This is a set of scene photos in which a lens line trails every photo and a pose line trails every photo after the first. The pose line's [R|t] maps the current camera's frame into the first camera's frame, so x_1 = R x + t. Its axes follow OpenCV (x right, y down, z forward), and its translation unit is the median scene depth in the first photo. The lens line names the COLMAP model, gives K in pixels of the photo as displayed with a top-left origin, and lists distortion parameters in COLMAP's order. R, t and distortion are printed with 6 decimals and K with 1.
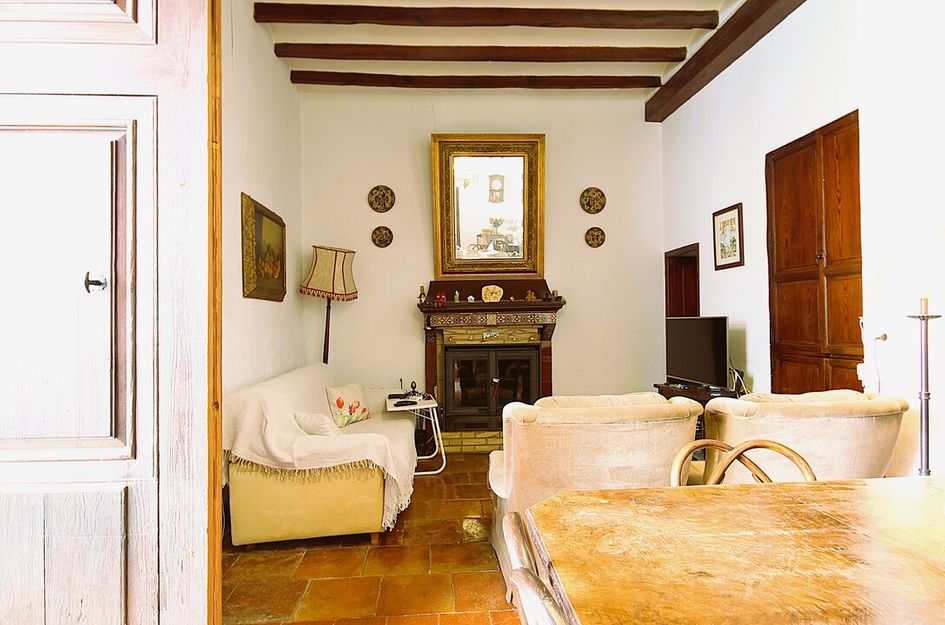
lens RADIAL K [[514.8, 0, 470.3], [0, 514.8, 313.5], [0, 0, 1]] dist [-0.003259, 0.002344]
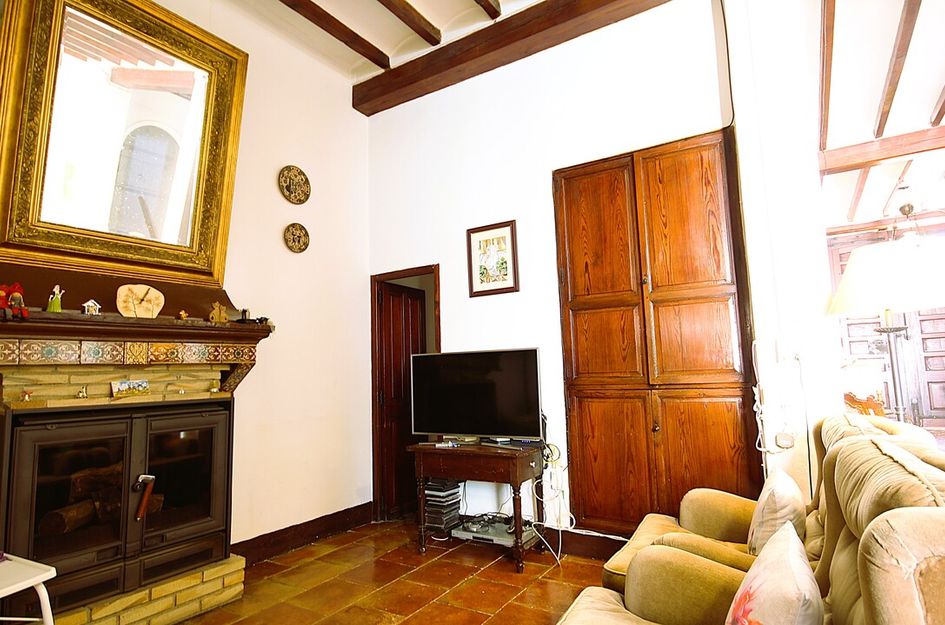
lens RADIAL K [[514.8, 0, 477.4], [0, 514.8, 314.5], [0, 0, 1]] dist [-0.003259, 0.002344]
pose [[0.598641, 0.083831, 0.796619, -0.158564], [0.010409, 0.993611, -0.112382, 0.033618], [-0.800950, 0.075568, 0.593943, 0.444667]]
